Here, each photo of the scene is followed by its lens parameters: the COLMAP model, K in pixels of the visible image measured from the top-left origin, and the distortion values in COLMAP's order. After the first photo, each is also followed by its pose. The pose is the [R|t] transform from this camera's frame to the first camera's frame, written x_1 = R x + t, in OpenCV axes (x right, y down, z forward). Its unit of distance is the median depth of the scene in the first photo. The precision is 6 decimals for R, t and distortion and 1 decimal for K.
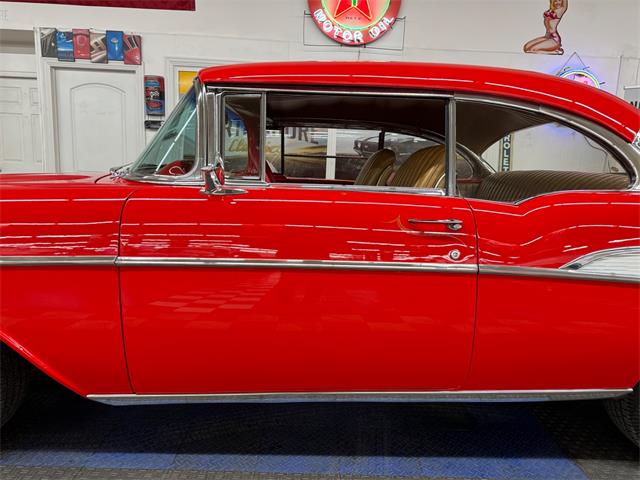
lens RADIAL K [[444.6, 0, 322.4], [0, 444.6, 242.7], [0, 0, 1]] dist [0.084314, -0.103637]
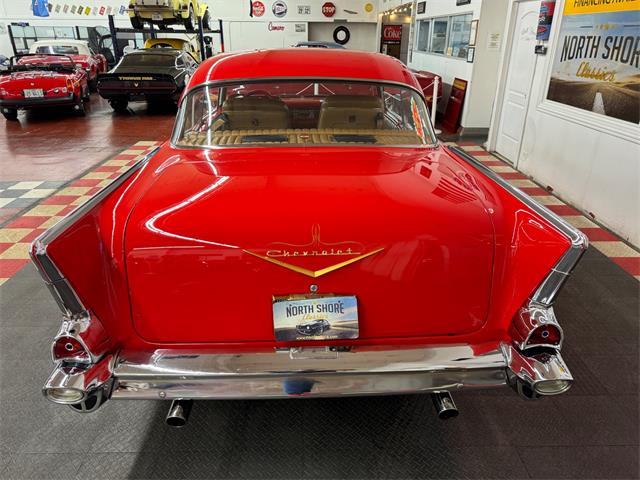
lens RADIAL K [[466.9, 0, 322.9], [0, 466.9, 241.8], [0, 0, 1]] dist [0.012739, -0.000628]
pose [[0.022376, 0.369180, -0.929088, 0.835330], [-0.169004, 0.917343, 0.360443, -0.160585], [0.985361, 0.148954, 0.082919, 0.479168]]
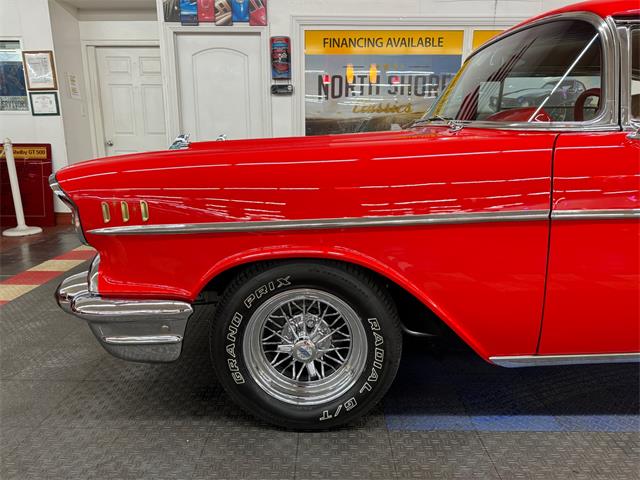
lens RADIAL K [[445.8, 0, 322.0], [0, 445.8, 242.3], [0, 0, 1]] dist [0.069214, -0.090919]
pose [[0.998898, -0.034940, -0.031347, -0.271717], [0.036965, 0.997099, 0.066538, 0.005679], [0.028932, -0.067624, 0.997291, 0.017307]]
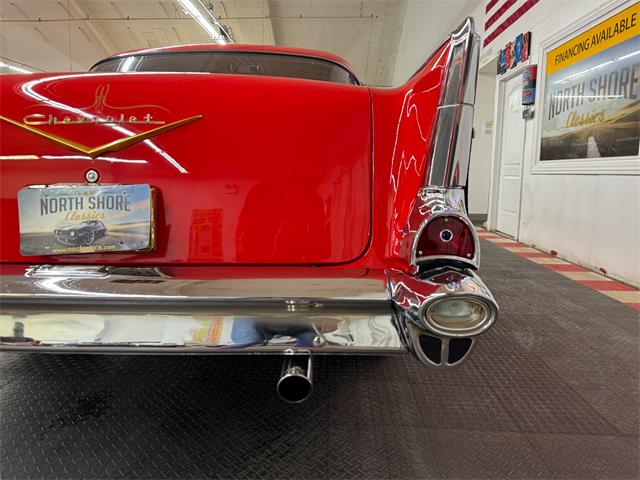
lens RADIAL K [[448.0, 0, 319.9], [0, 448.0, 240.6], [0, 0, 1]] dist [0.056197, -0.059071]
pose [[-0.055994, 0.103599, -0.993042, 0.736743], [-0.173941, 0.978380, 0.111877, -0.010644], [0.983163, 0.178995, -0.036763, 0.633630]]
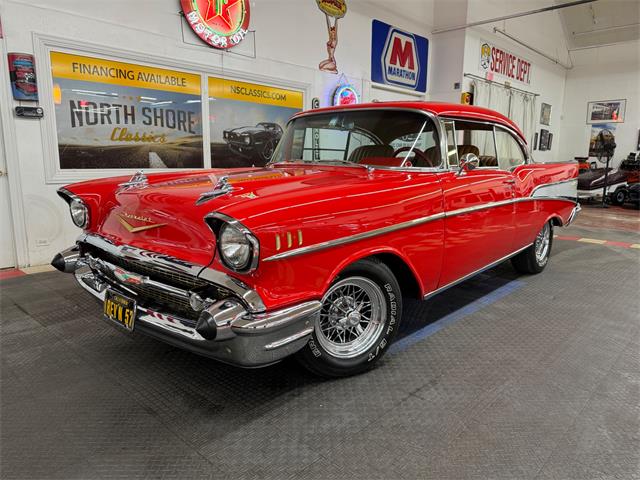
lens RADIAL K [[454.3, 0, 320.8], [0, 454.3, 240.9], [0, 0, 1]] dist [0.029939, -0.032990]
pose [[0.693660, -0.163270, 0.701554, -0.646574], [0.135070, 0.986179, 0.095959, -0.031020], [-0.707525, 0.028196, 0.706126, 0.010218]]
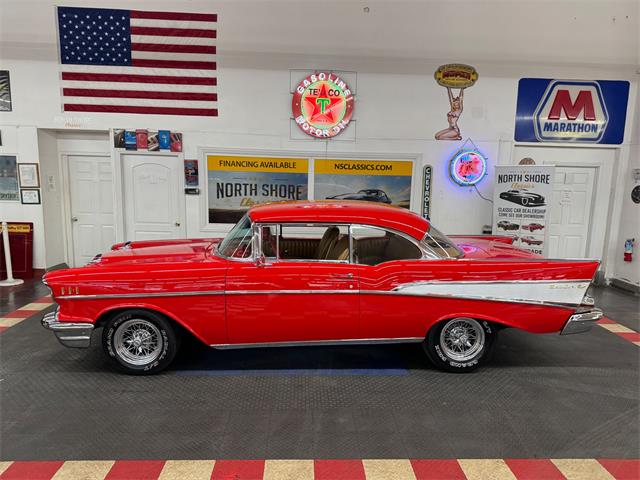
lens RADIAL K [[444.6, 0, 322.4], [0, 444.6, 242.7], [0, 0, 1]] dist [0.084314, -0.103637]
pose [[0.999411, -0.022228, 0.026127, 0.019515], [0.022559, 0.999668, -0.012425, -0.063934], [-0.025842, 0.013007, 0.999581, -0.506448]]
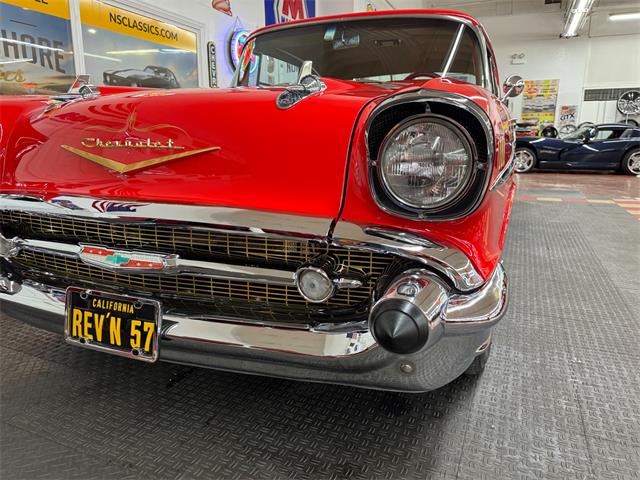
lens RADIAL K [[461.1, 0, 321.4], [0, 461.1, 236.7], [0, 0, 1]] dist [-0.000412, -0.000231]
pose [[0.413763, -0.229603, 0.880955, -0.631610], [0.160847, 0.970888, 0.177497, -0.014831], [-0.896063, 0.068257, 0.438649, 0.274650]]
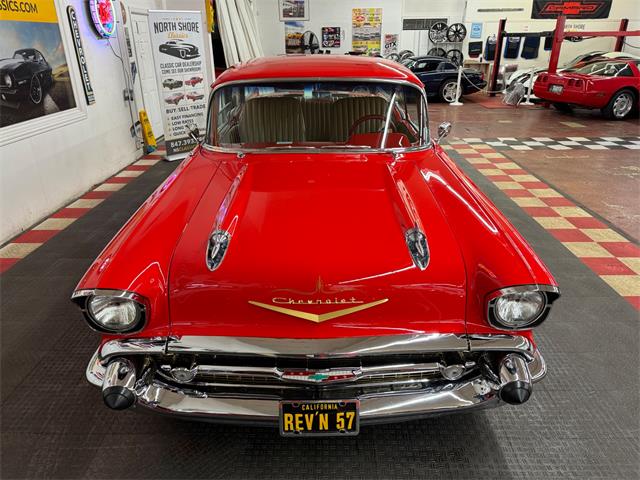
lens RADIAL K [[457.9, 0, 323.7], [0, 457.9, 235.3], [0, 0, 1]] dist [0.026778, -0.020399]
pose [[0.029325, -0.434502, 0.900193, -0.737251], [0.169680, 0.889674, 0.423897, -0.224894], [-0.985063, 0.140314, 0.099816, 0.421925]]
